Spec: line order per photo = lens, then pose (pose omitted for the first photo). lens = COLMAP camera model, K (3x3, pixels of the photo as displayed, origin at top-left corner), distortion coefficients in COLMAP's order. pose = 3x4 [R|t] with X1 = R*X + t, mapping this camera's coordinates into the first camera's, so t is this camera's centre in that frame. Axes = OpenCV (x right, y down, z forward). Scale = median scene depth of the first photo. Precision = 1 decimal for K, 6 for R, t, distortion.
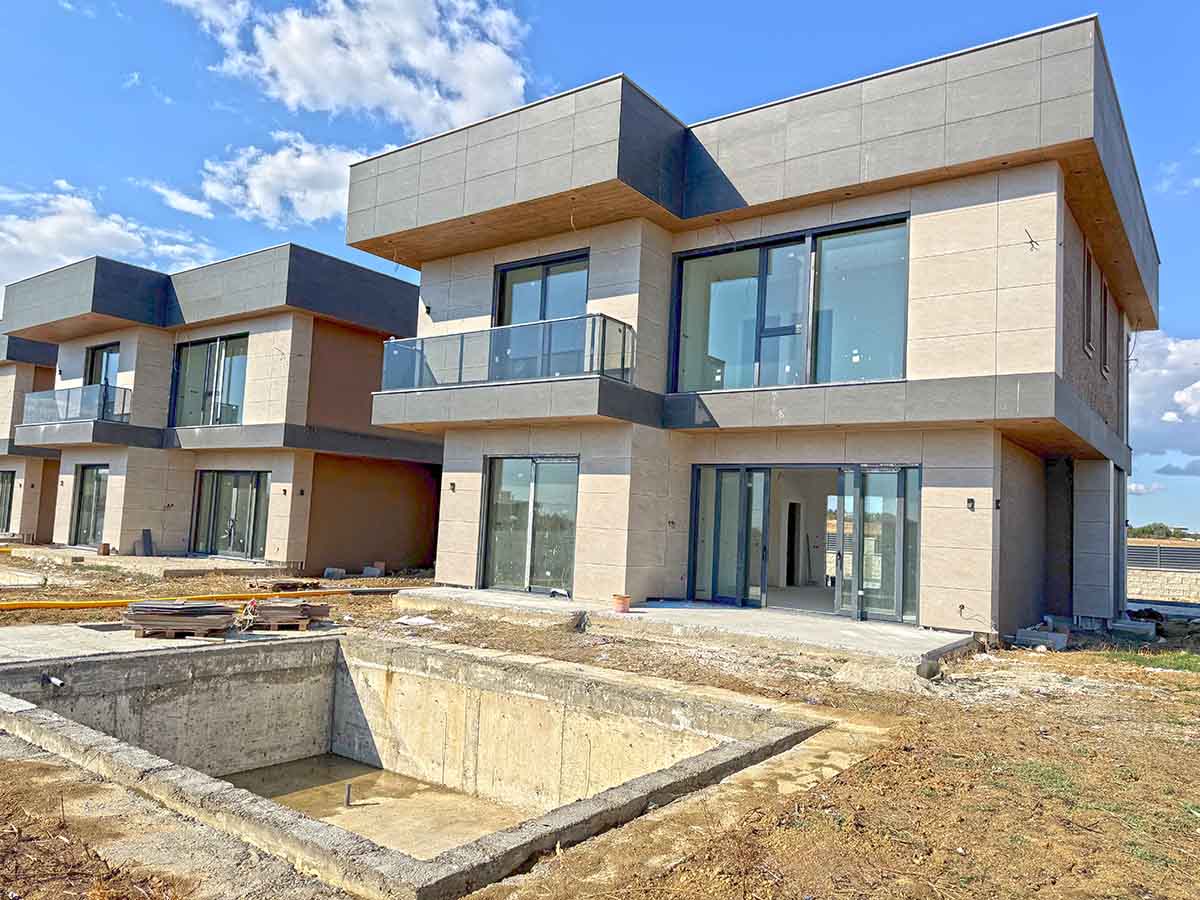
lens RADIAL K [[850.2, 0, 600.0], [0, 850.2, 450.0], [0, 0, 1]] dist [-0.000444, -0.000150]
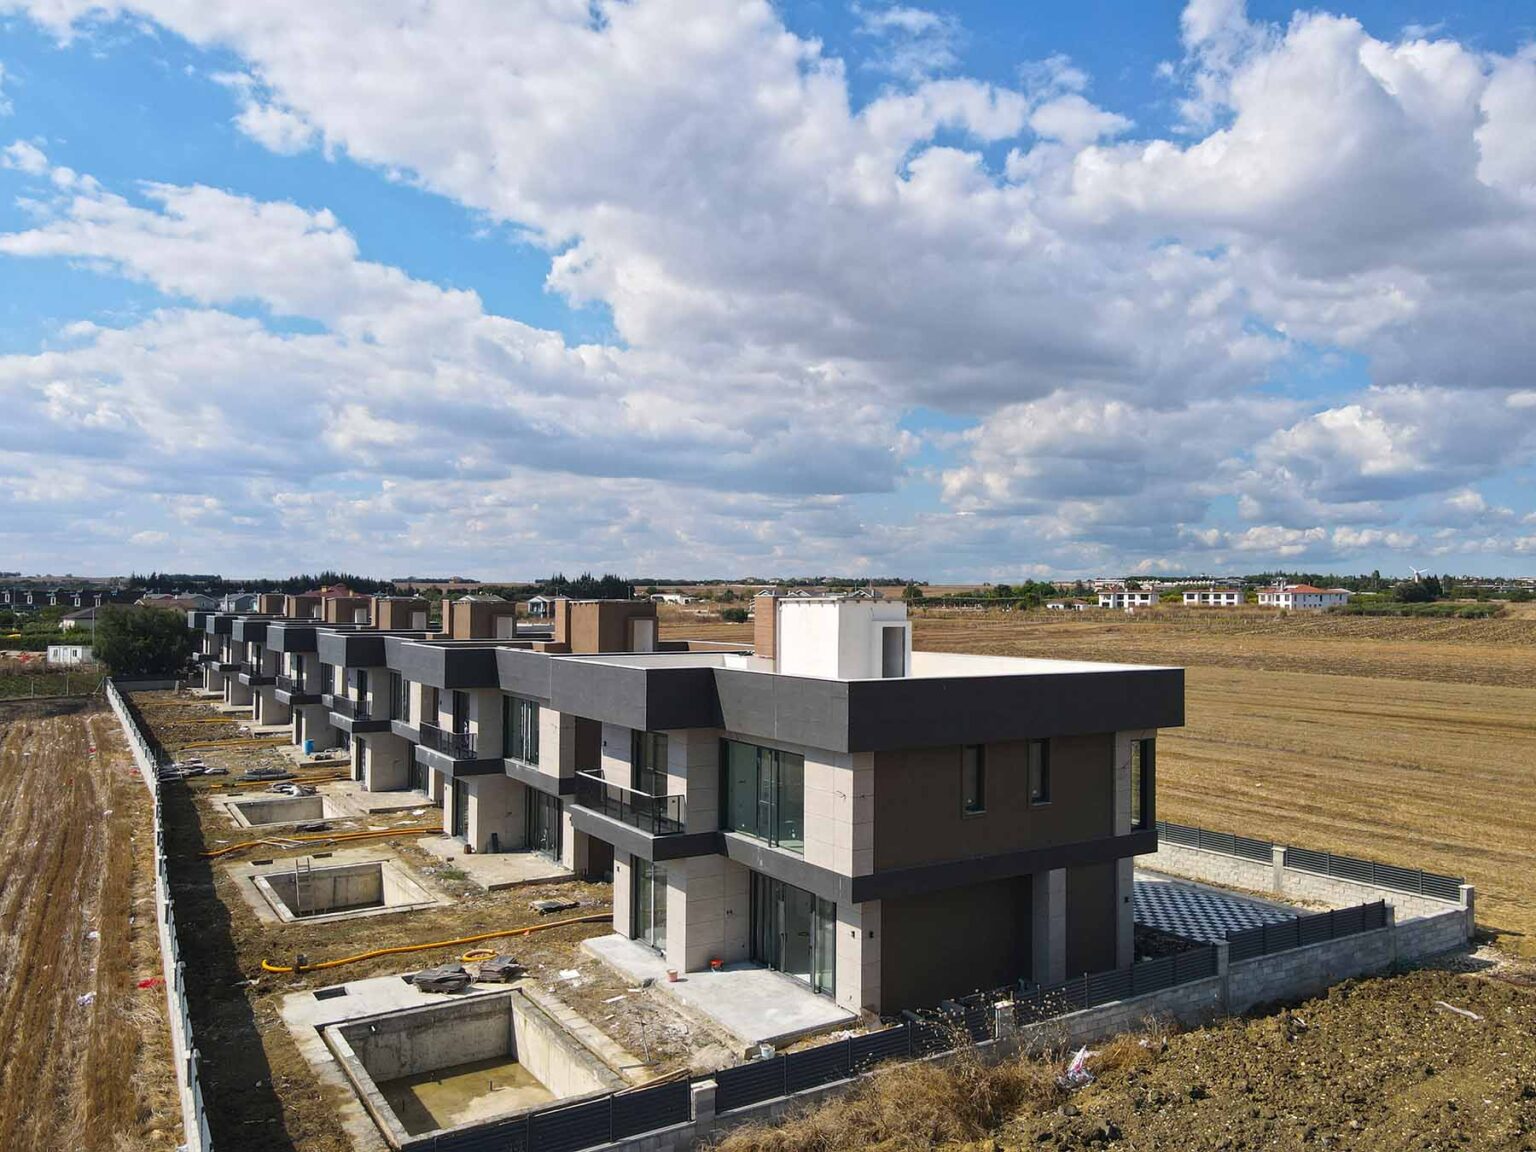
lens RADIAL K [[1117.7, 0, 768.0], [0, 1117.7, 576.0], [0, 0, 1]] dist [-0.000457, 0.000098]
pose [[0.932986, -0.050035, -0.356419, 1.205063], [0.068062, 0.996949, 0.038210, -0.795089], [0.353420, -0.059908, 0.933545, -1.118747]]
